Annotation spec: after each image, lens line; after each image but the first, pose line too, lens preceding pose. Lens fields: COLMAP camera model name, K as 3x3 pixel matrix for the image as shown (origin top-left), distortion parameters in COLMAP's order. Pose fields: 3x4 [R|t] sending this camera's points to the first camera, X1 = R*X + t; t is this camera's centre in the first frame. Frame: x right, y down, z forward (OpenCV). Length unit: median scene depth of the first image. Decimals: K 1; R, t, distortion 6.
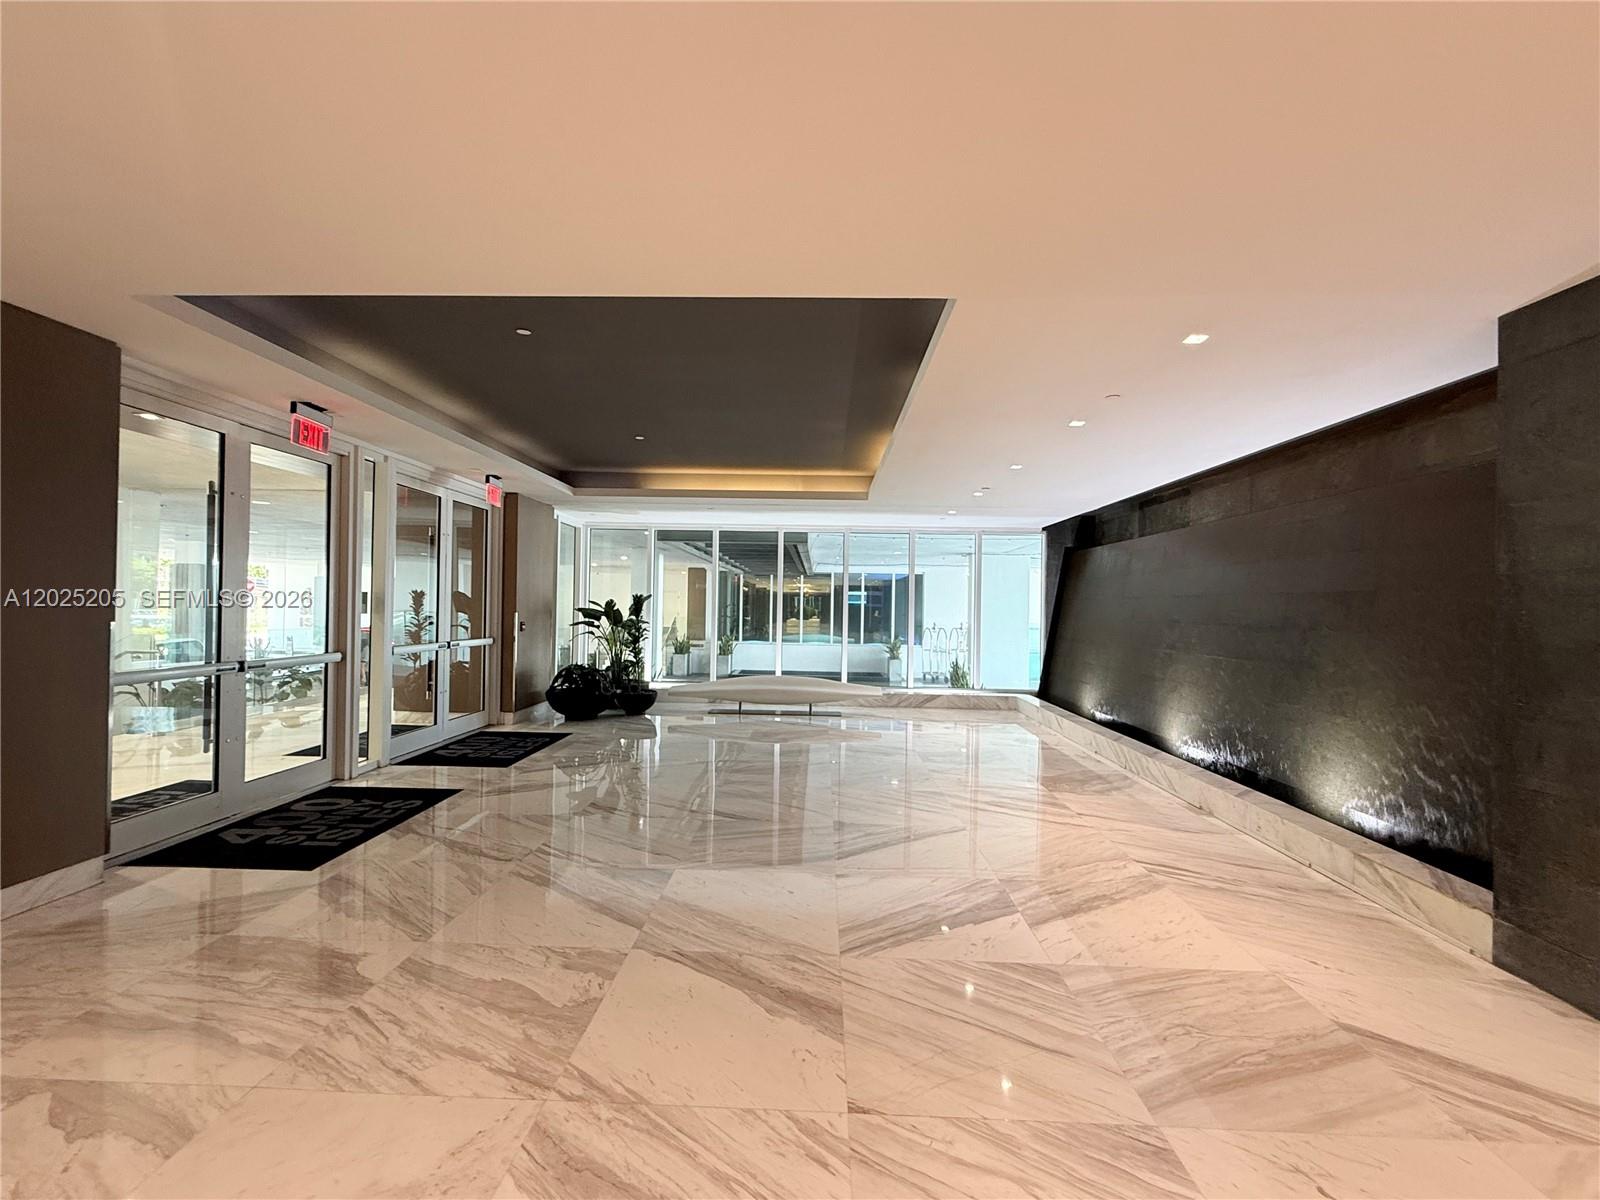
lens RADIAL K [[693.0, 0, 799.9], [0, 693.0, 601.2], [0, 0, 1]] dist [-0.000024, 0.000000]
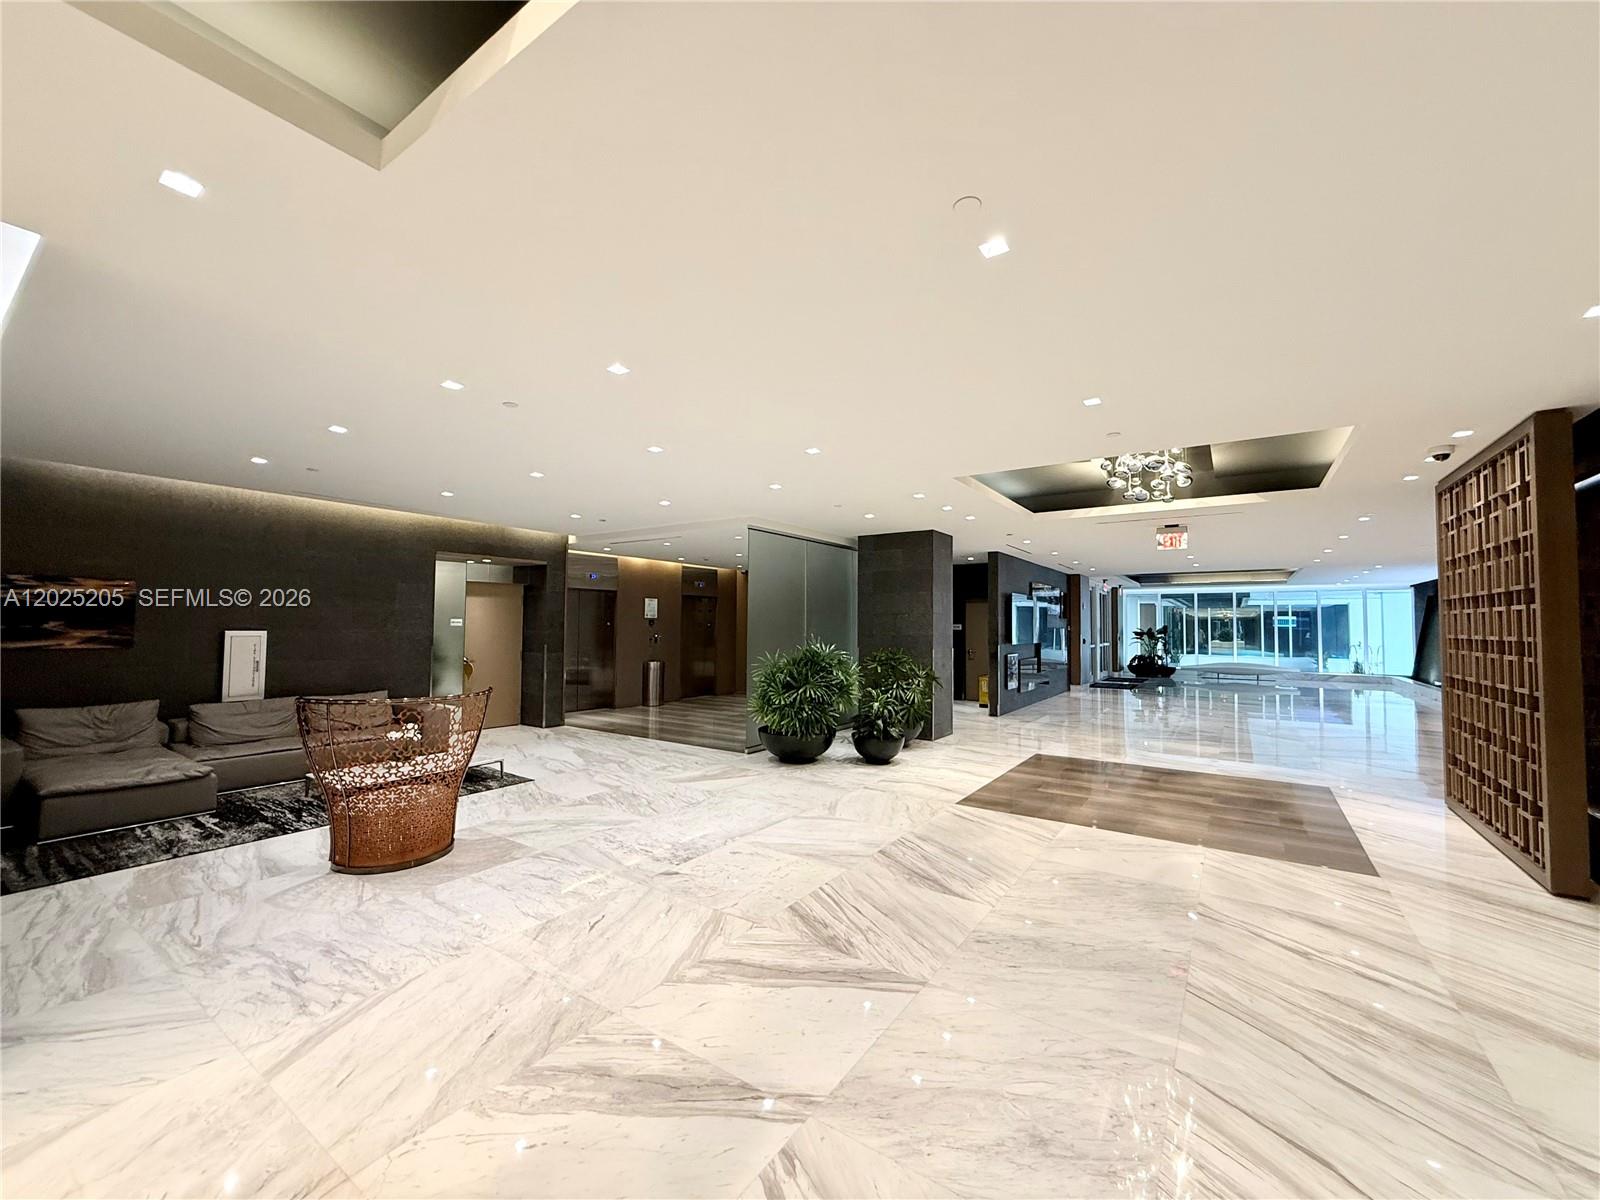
lens RADIAL K [[645.7, 0, 792.8], [0, 645.7, 605.6], [0, 0, 1]] dist [0.000337, -0.000018]
pose [[0.841306, -0.030181, -0.539715, -0.046073], [0.012872, 0.999276, -0.035815, -0.006014], [0.540405, 0.023184, 0.841085, -0.608289]]
